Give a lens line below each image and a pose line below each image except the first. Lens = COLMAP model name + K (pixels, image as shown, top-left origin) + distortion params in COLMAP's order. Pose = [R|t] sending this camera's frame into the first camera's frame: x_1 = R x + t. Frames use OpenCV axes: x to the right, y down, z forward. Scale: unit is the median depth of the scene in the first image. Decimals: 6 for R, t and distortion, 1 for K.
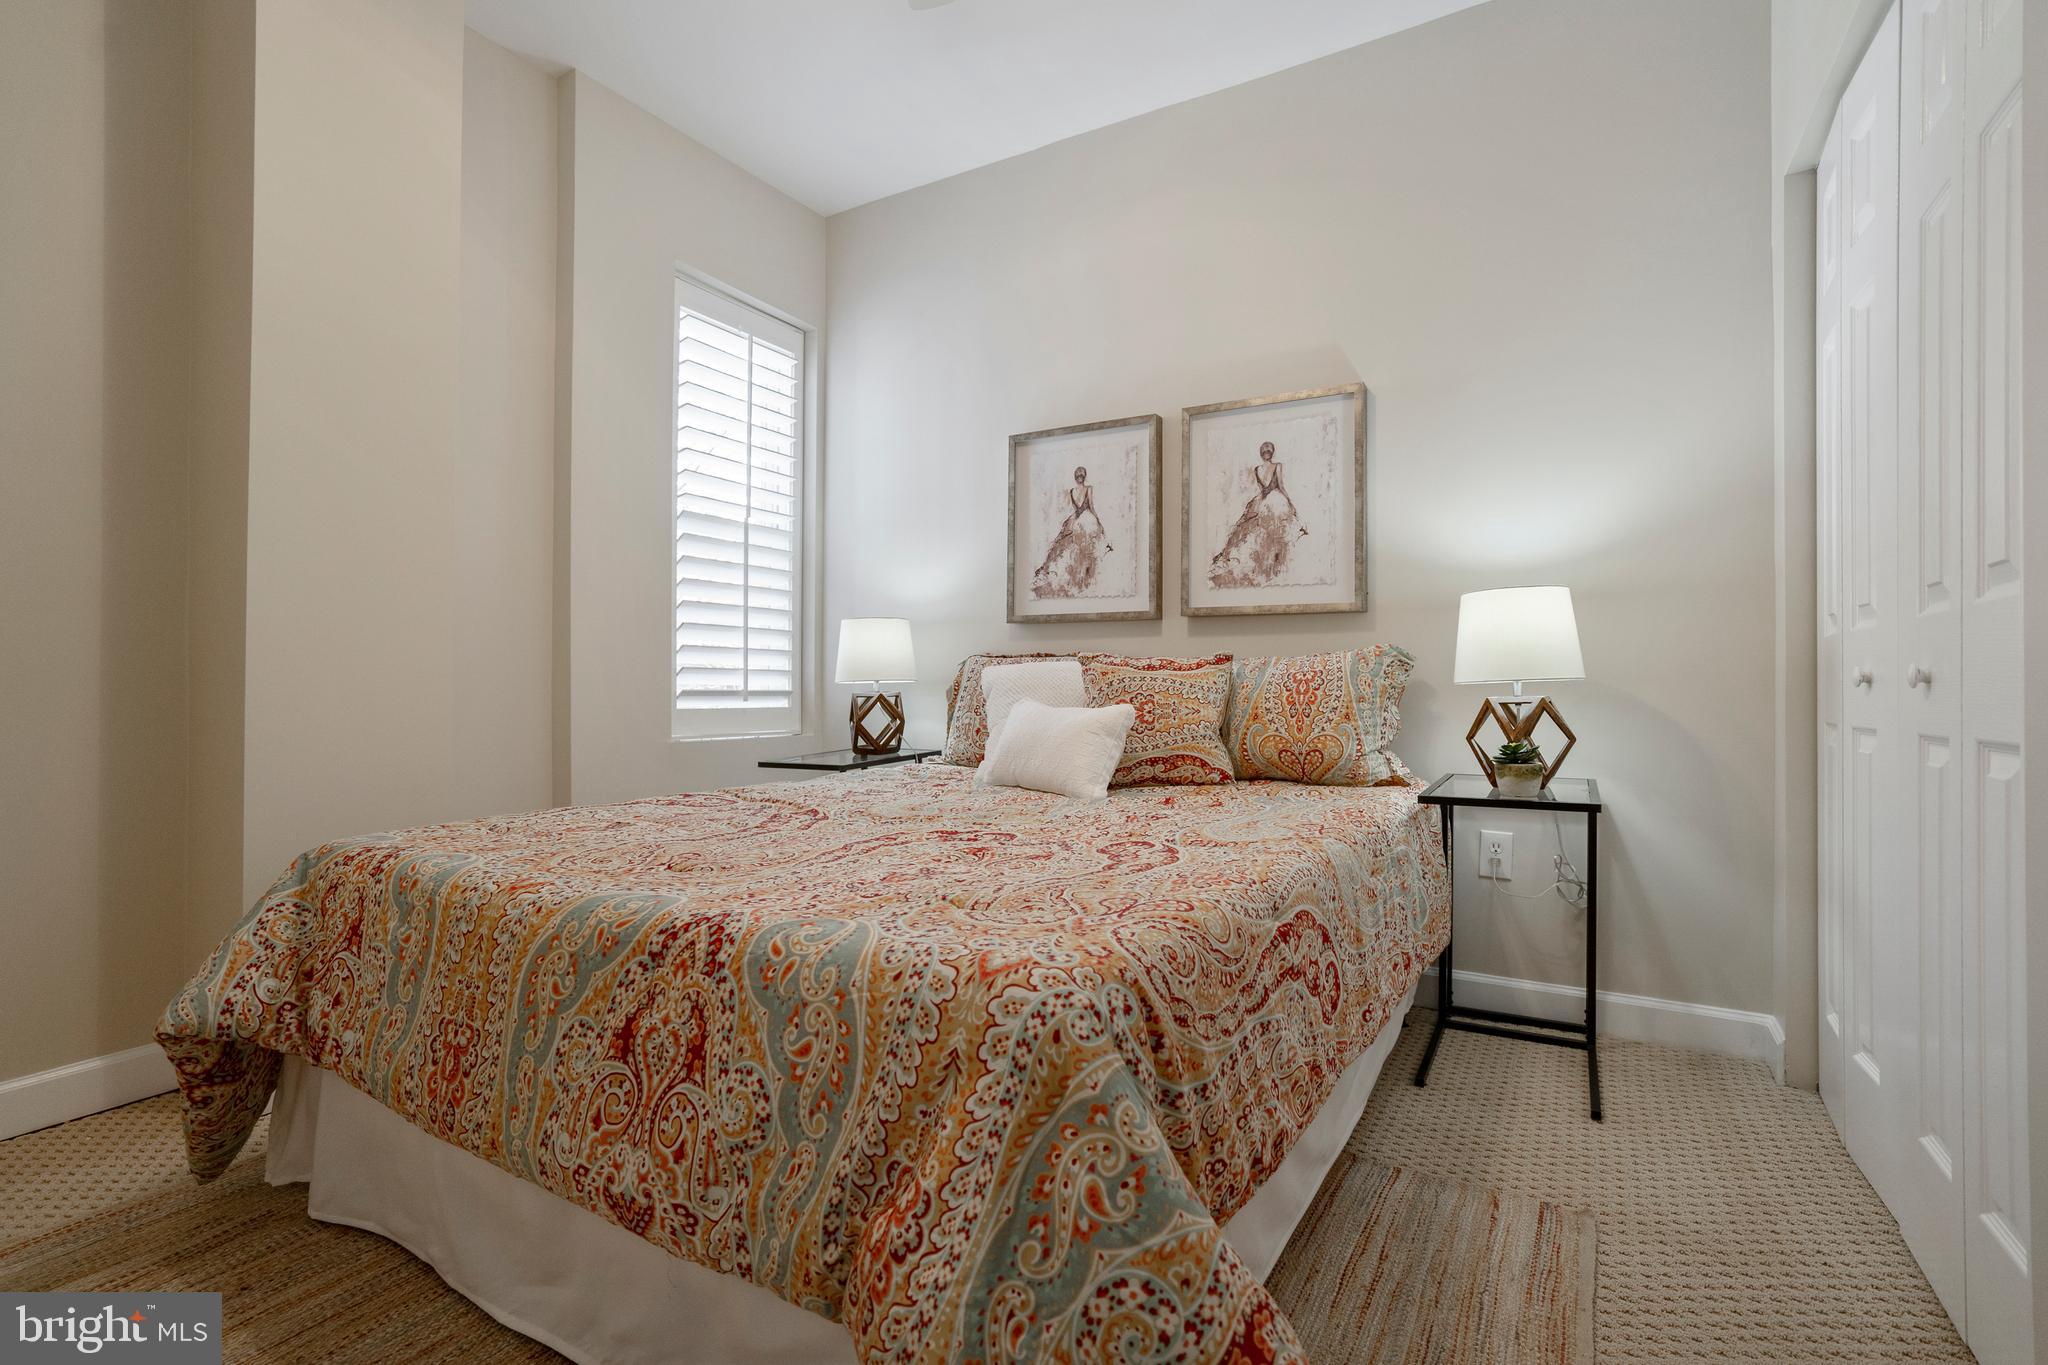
lens RADIAL K [[963.3, 0, 1017.0], [0, 963.3, 672.8], [0, 0, 1]] dist [-0.000377, 0.010368]
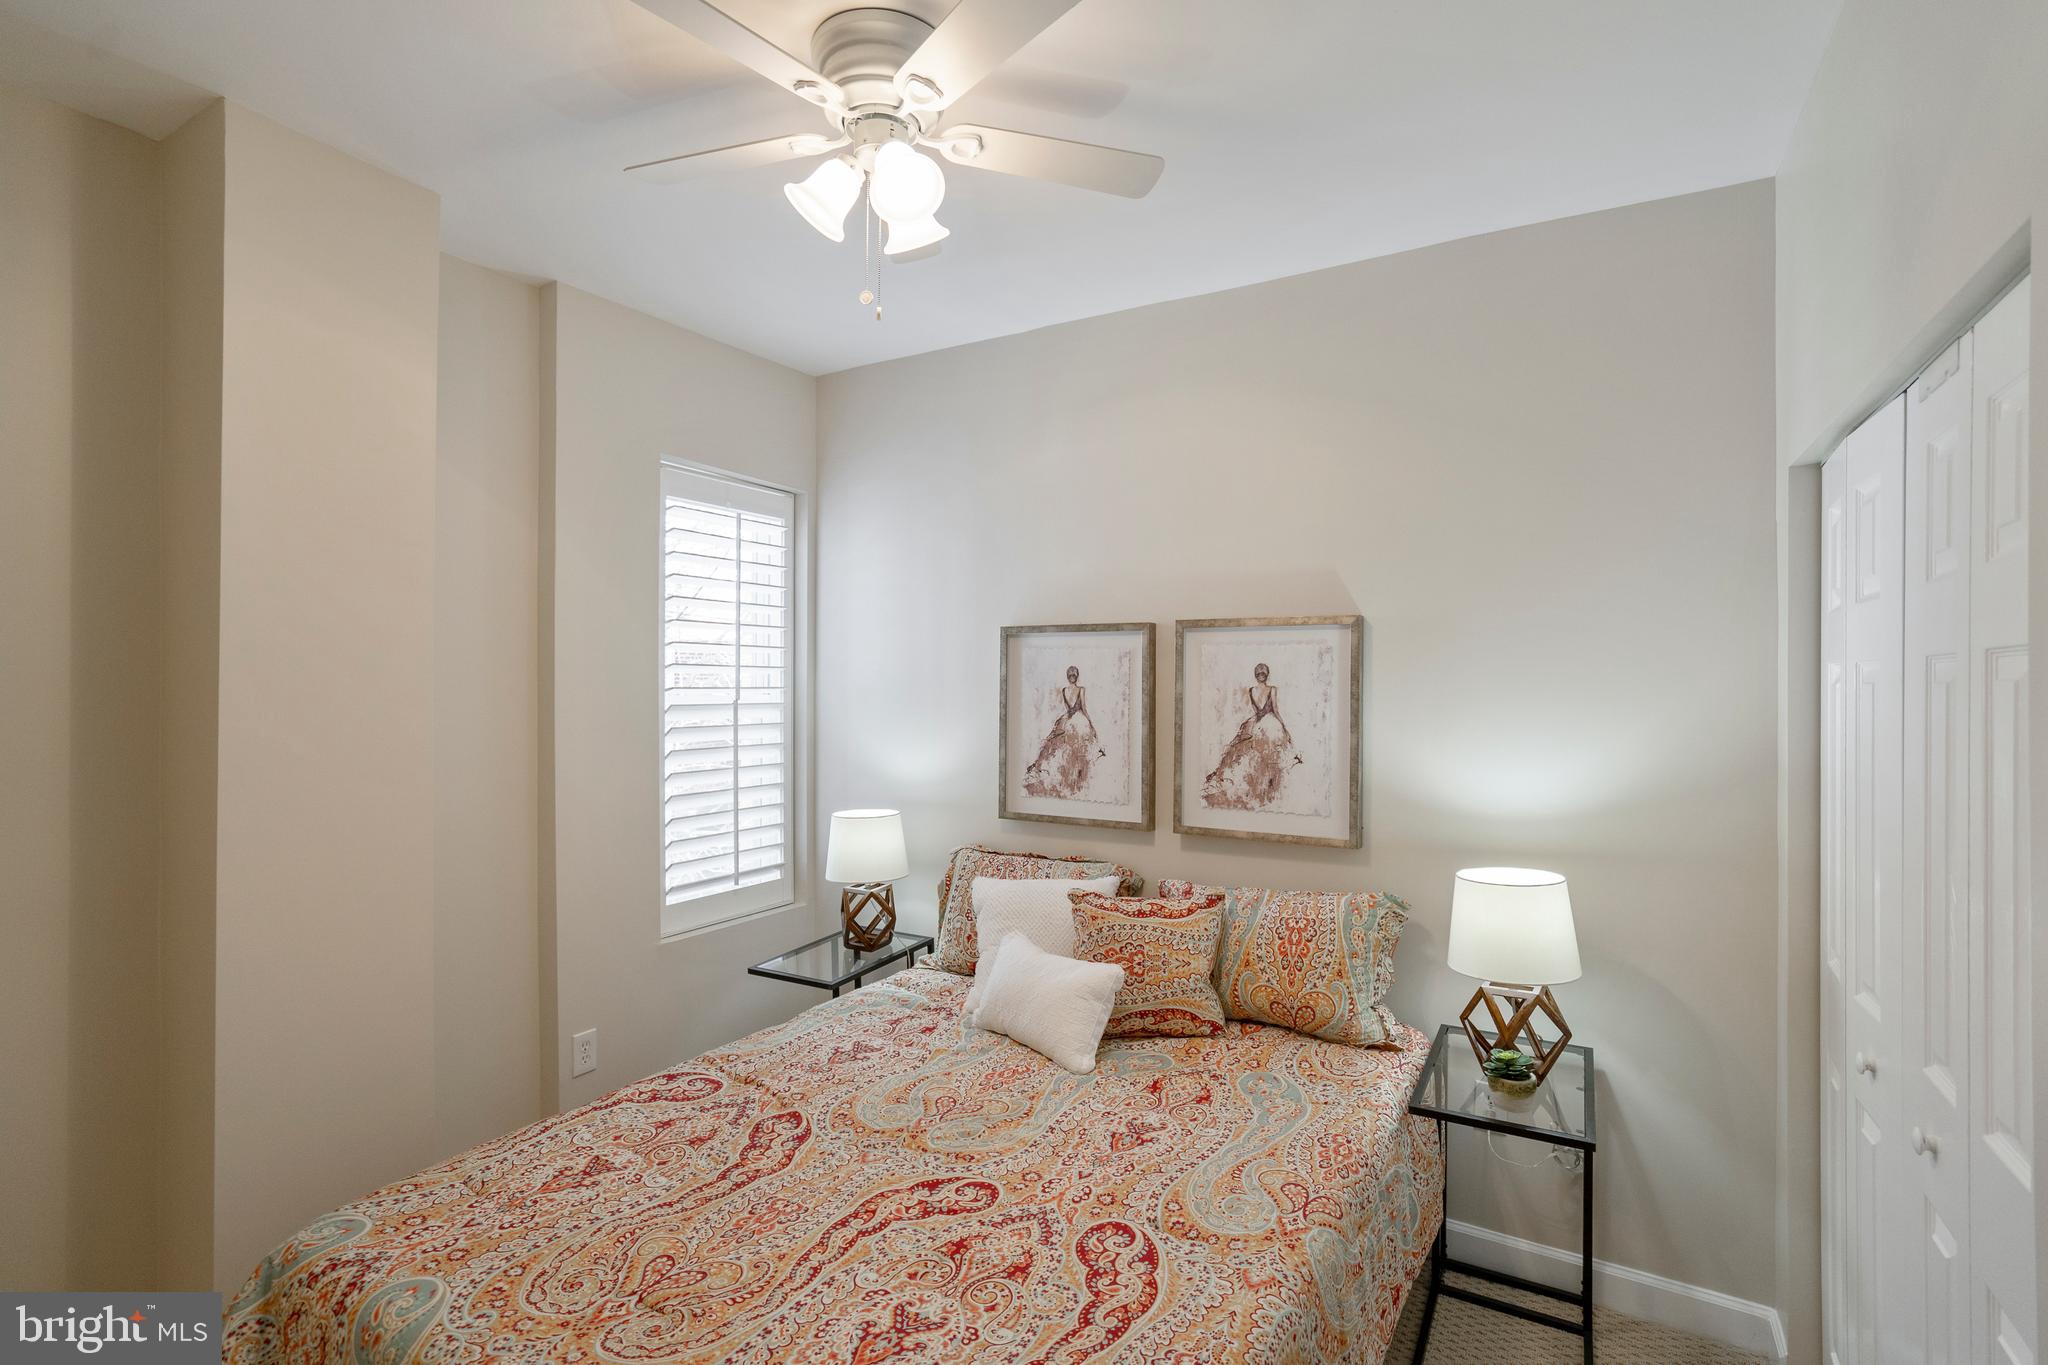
lens RADIAL K [[963.3, 0, 1017.0], [0, 963.3, 676.6], [0, 0, 1]] dist [-0.000377, 0.010368]
pose [[0.999975, -0.001336, -0.006907, 0.017642], [0.001461, 0.999836, 0.018061, -0.248160], [0.006882, -0.018071, 0.999813, 0.016977]]
